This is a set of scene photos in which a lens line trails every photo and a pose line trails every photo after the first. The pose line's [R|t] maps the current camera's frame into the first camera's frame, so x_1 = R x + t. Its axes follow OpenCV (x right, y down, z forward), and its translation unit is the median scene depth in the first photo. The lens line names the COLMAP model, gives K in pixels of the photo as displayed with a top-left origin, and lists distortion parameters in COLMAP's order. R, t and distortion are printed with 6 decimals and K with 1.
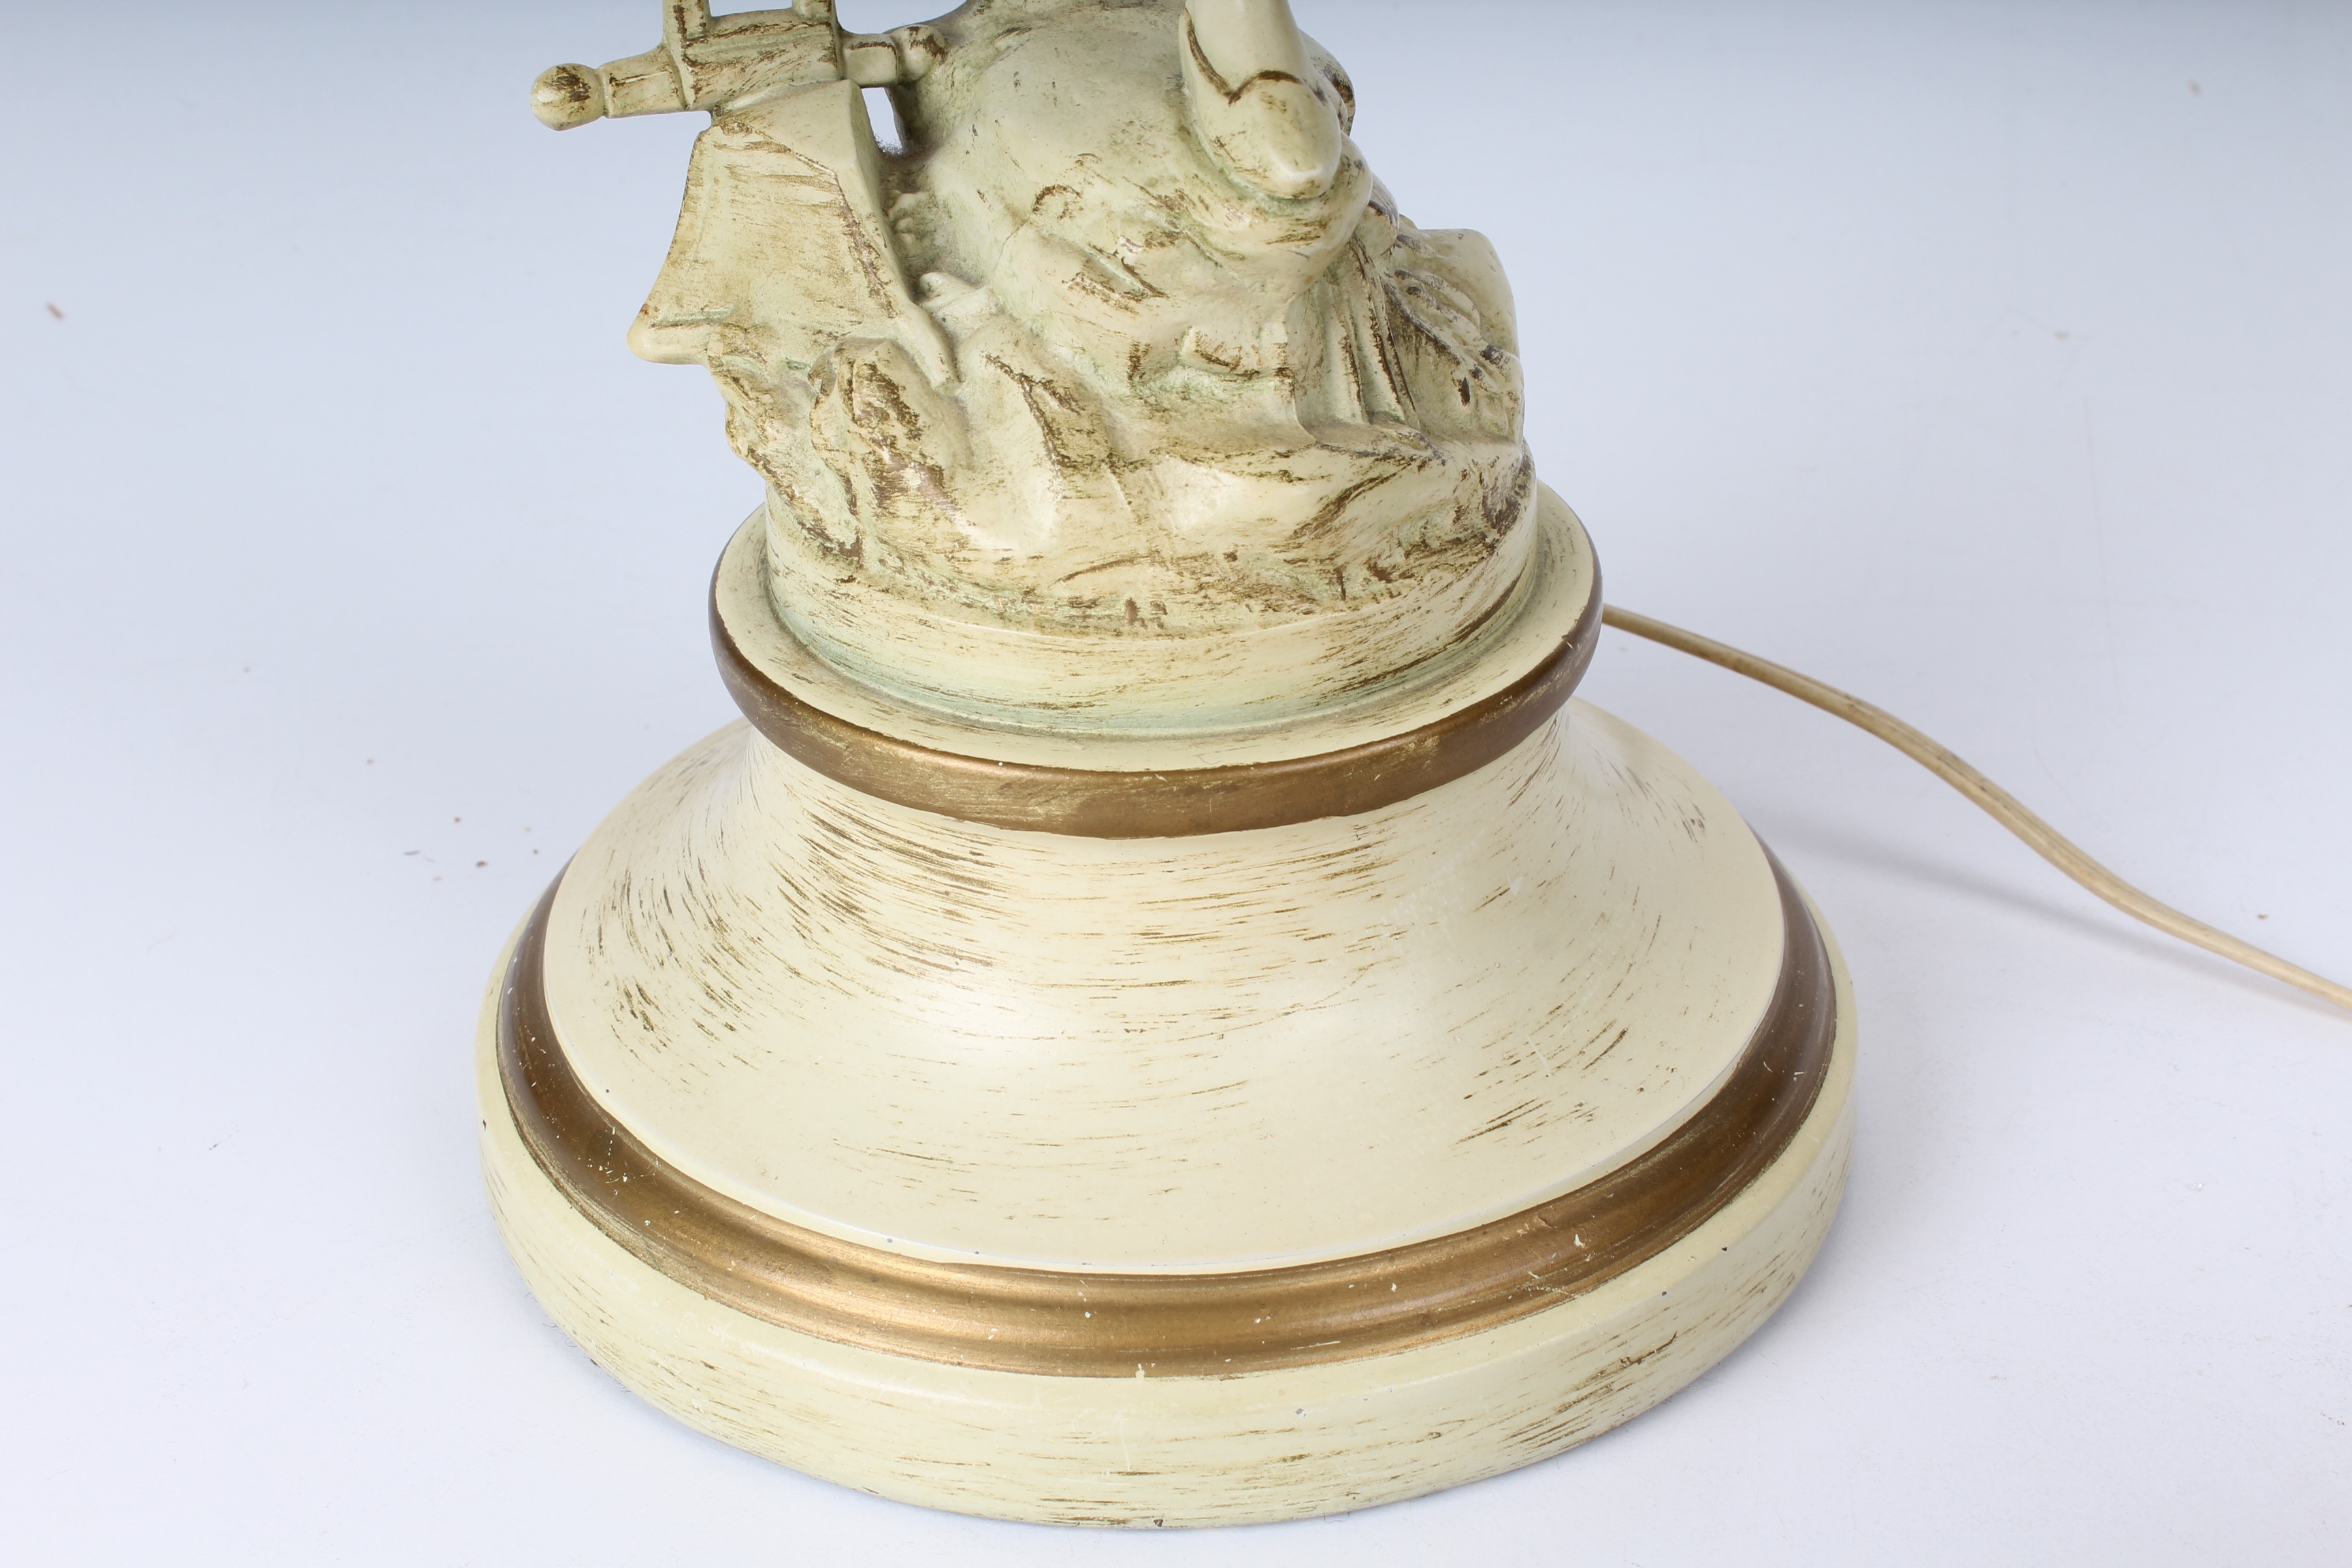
lens RADIAL K [[3499.1, 0, 1151.4], [0, 3499.1, 778.7], [0, 0, 1]] dist [-0.032503, 0.000000]
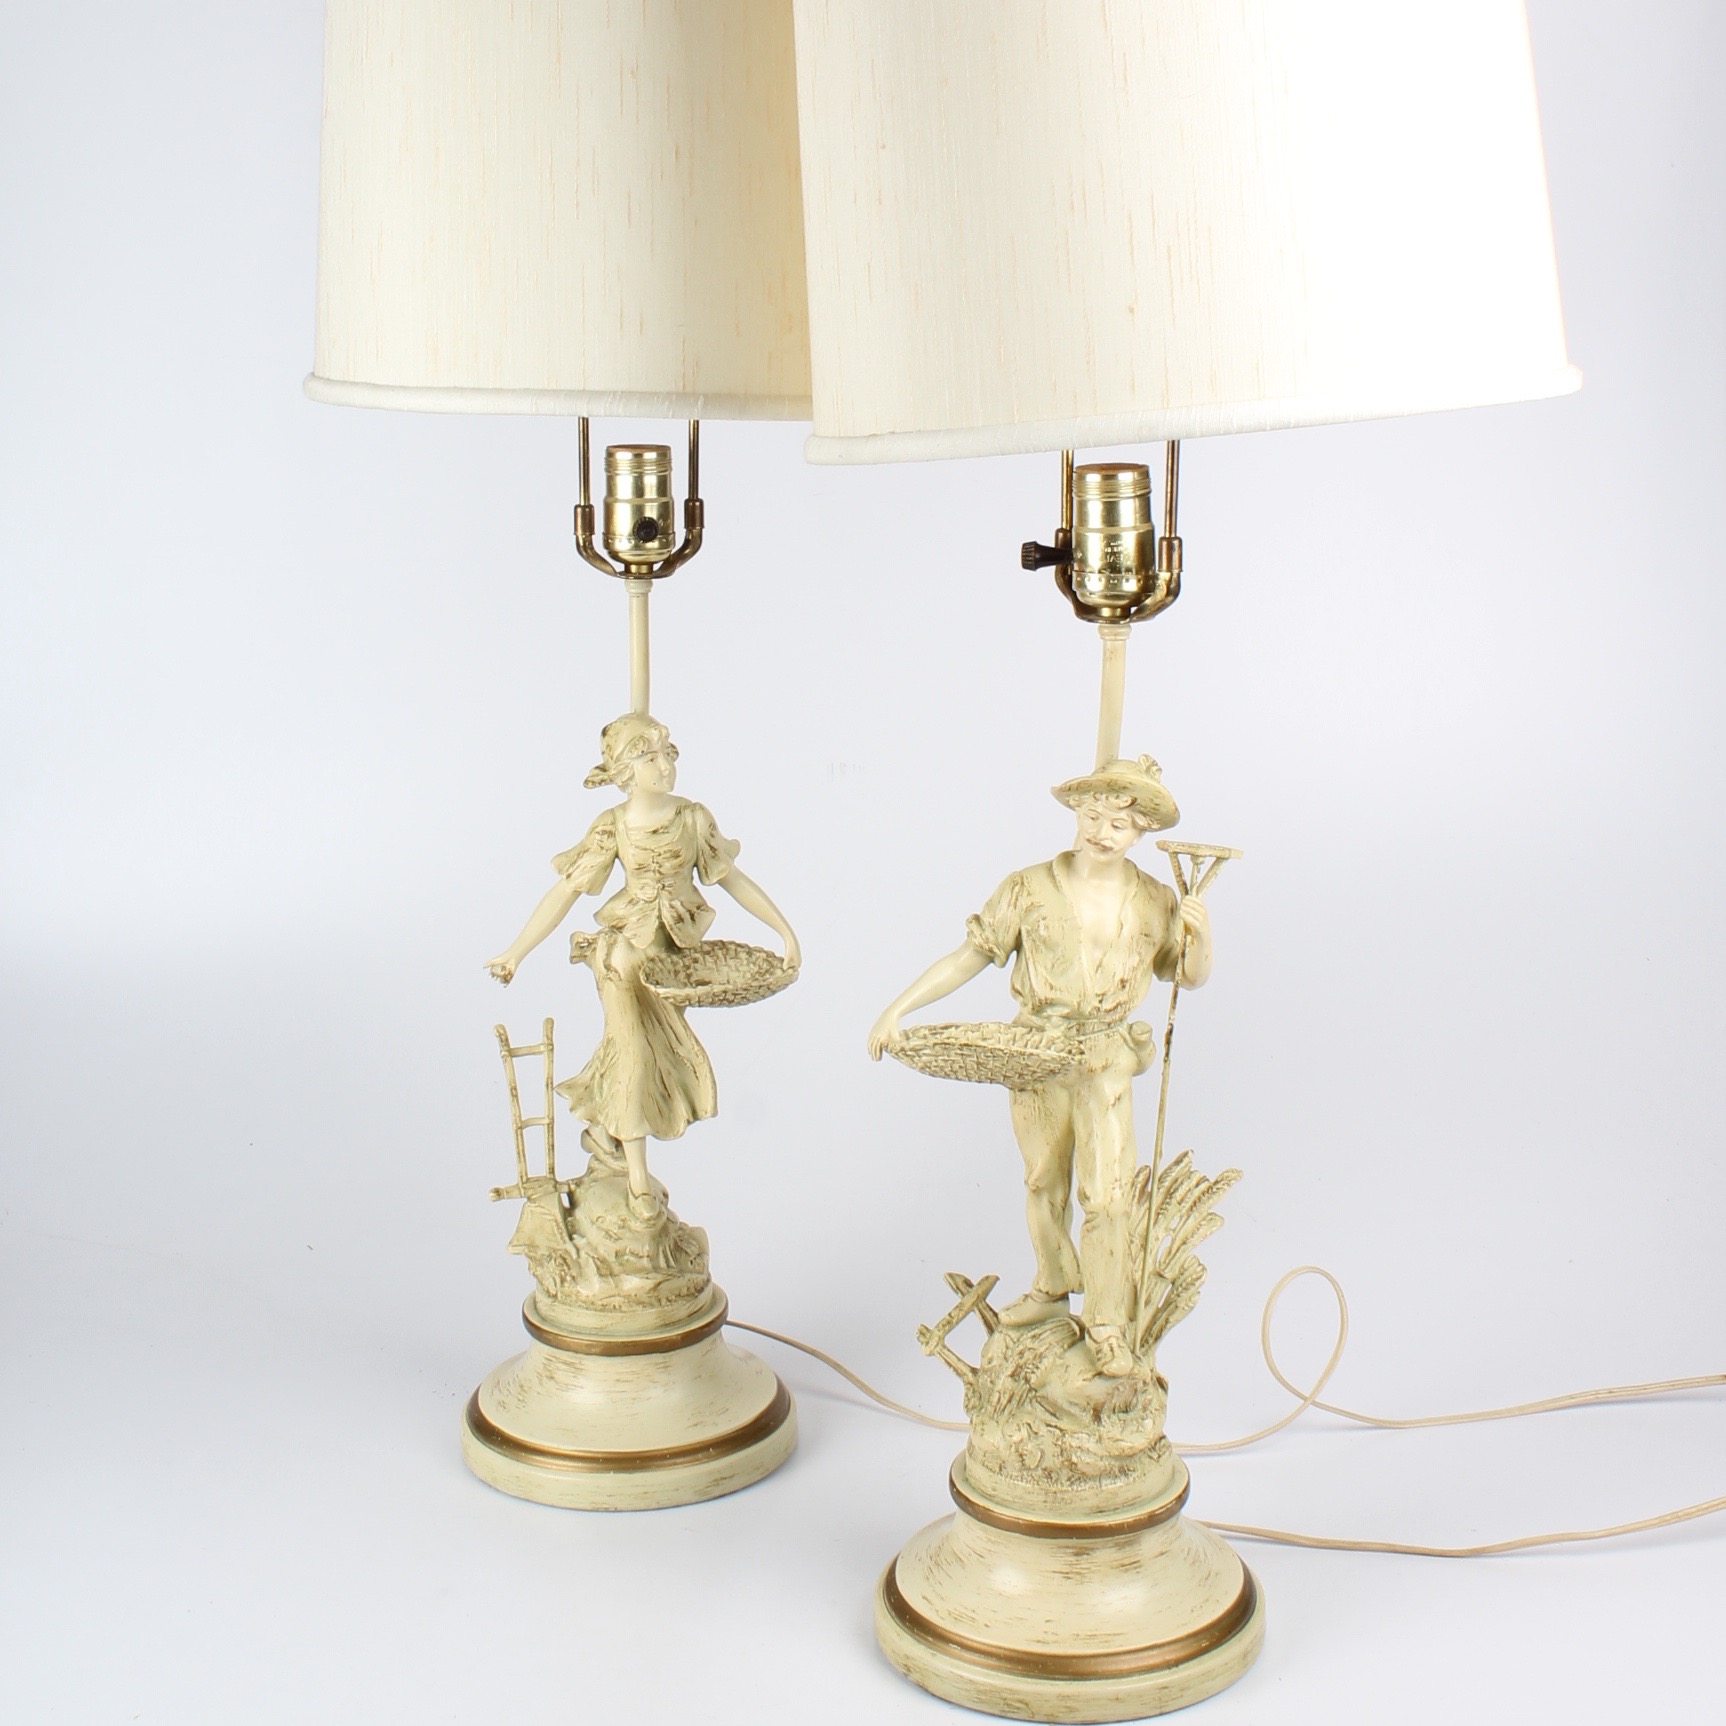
lens RADIAL K [[2742.1, 0, 805.1], [0, 2742.1, 499.7], [0, 0, 1]] dist [-0.161974, 0.000000]
pose [[0.999990, 0.004319, -0.001293, 0.239104], [-0.004472, 0.913283, -0.407302, 0.417350], [-0.000578, 0.407303, 0.913293, -2.623259]]
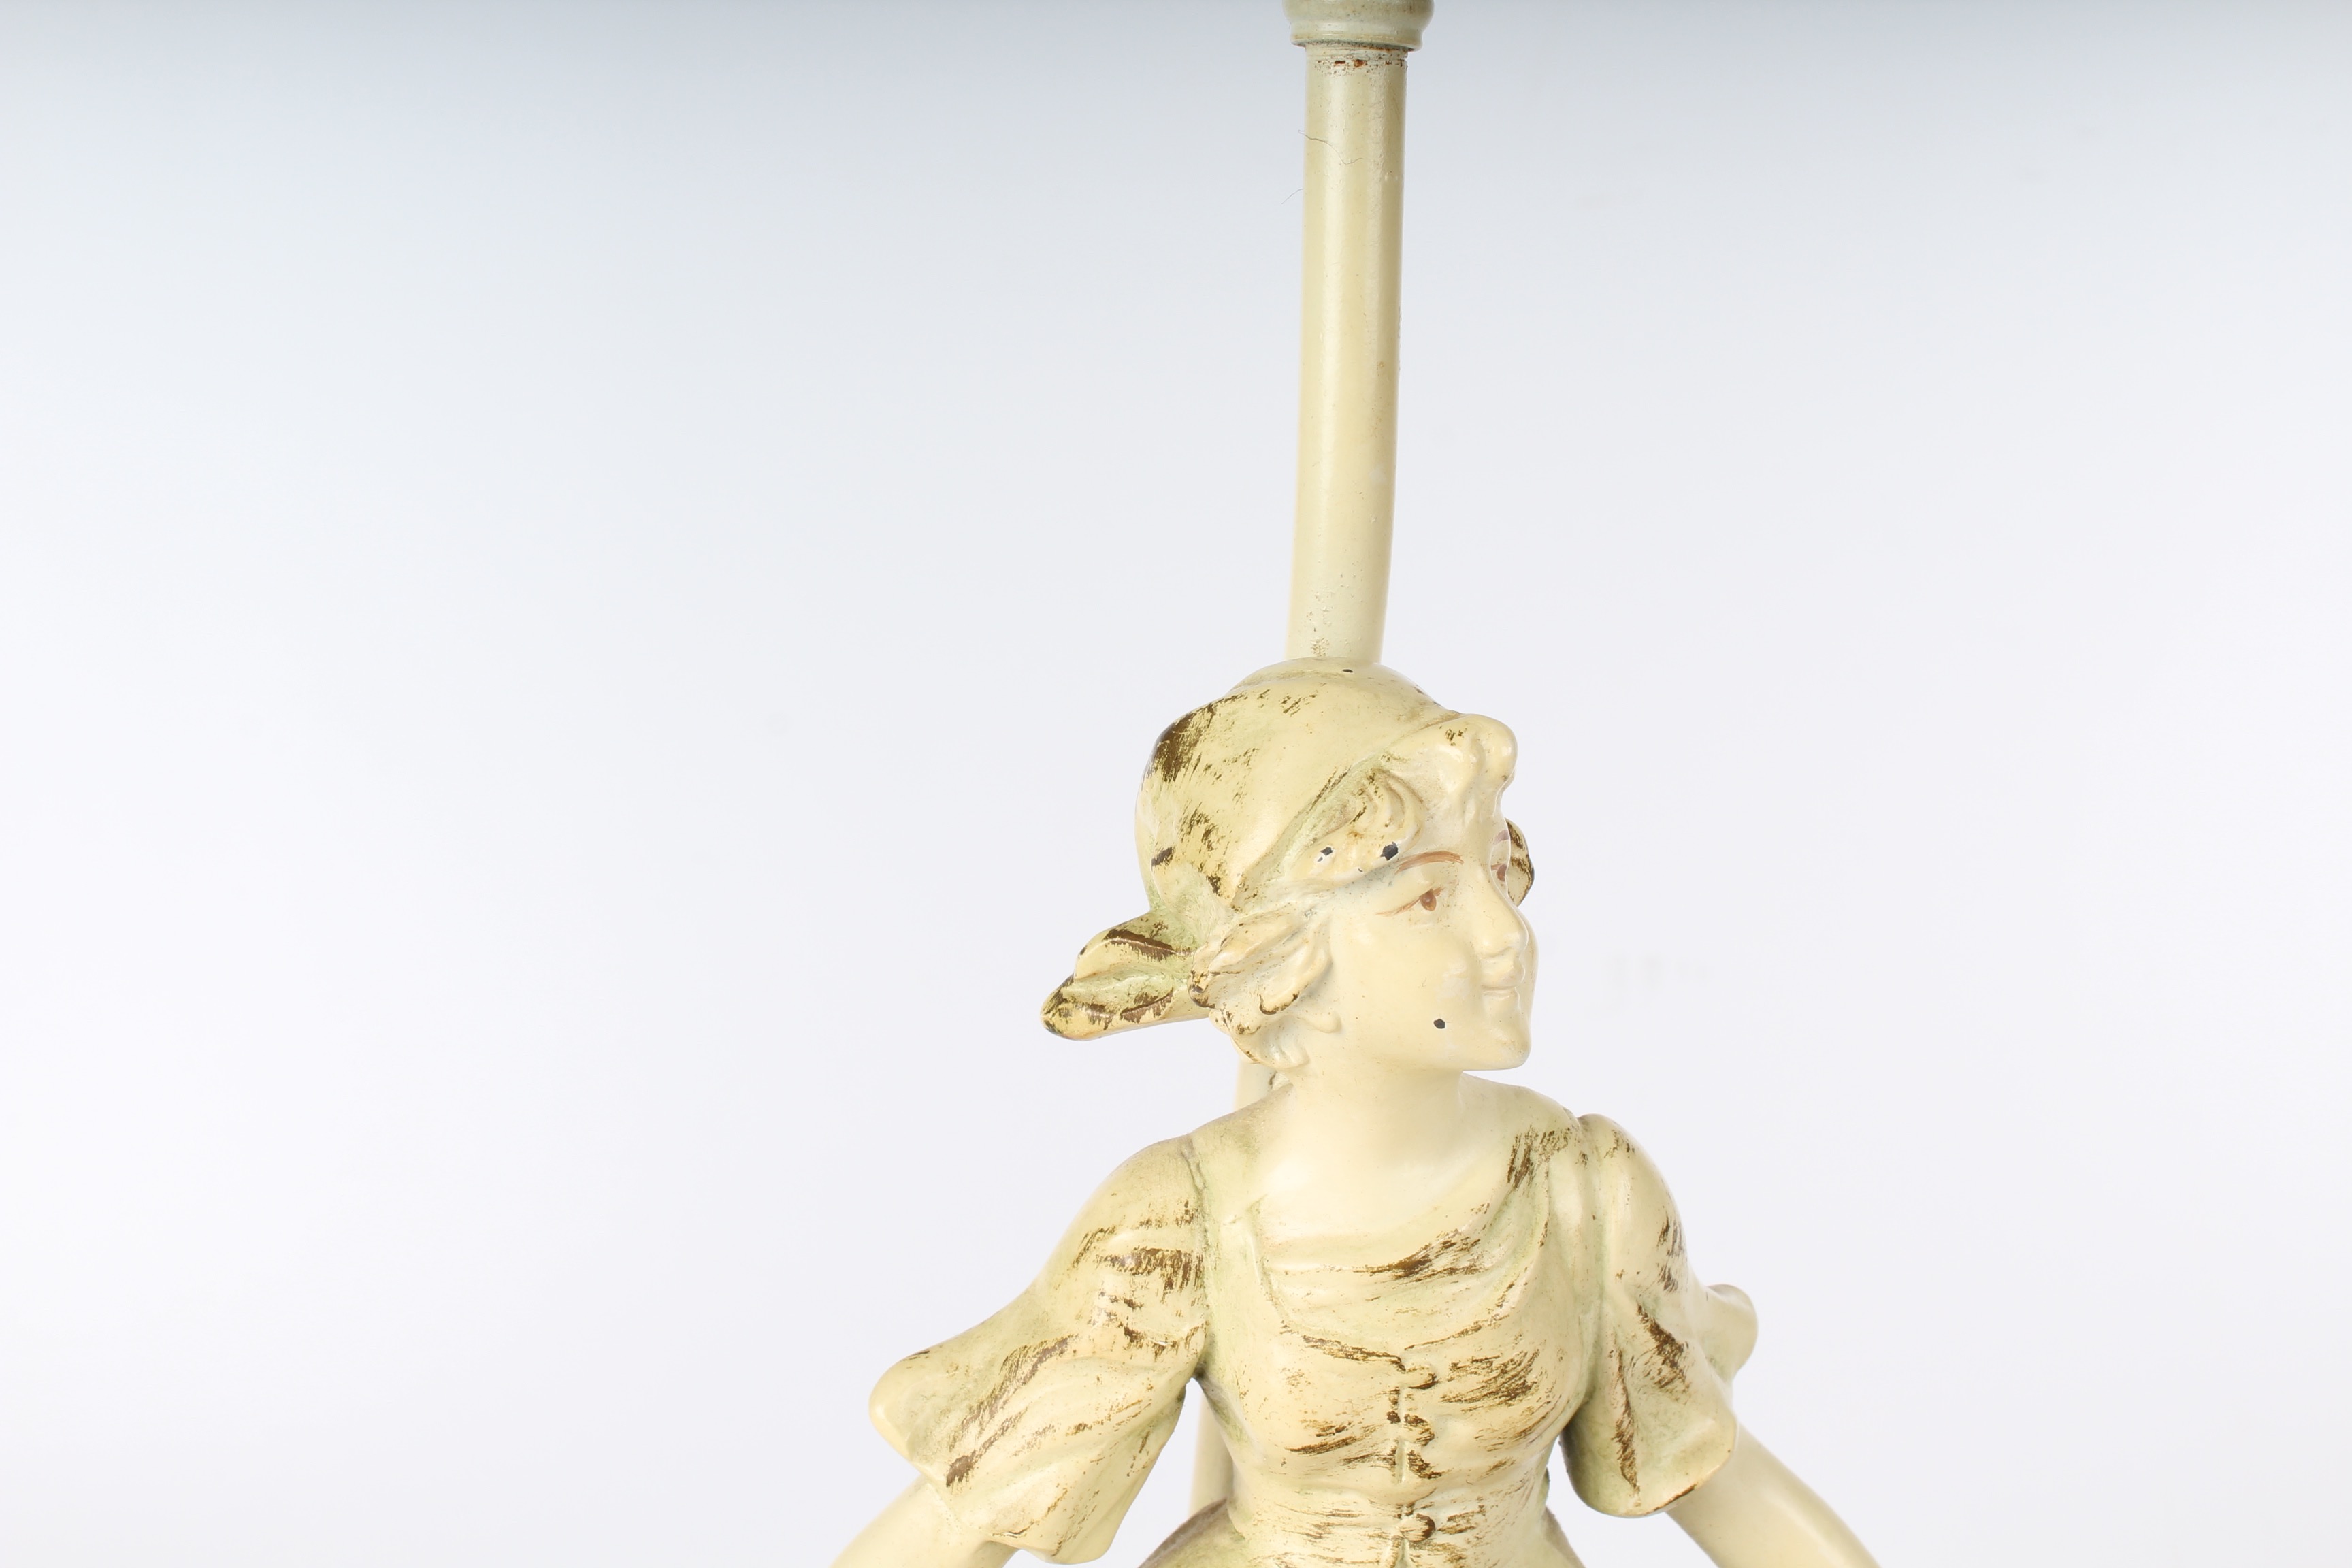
lens RADIAL K [[3499.1, 0, 1176.4], [0, 3499.1, 799.5], [0, 0, 1]] dist [-0.032503, 0.000000]
pose [[0.999367, 0.031285, 0.016951, -0.029293], [-0.022972, 0.931090, -0.364067, -0.394335], [-0.027173, 0.363447, 0.931219, -0.152067]]
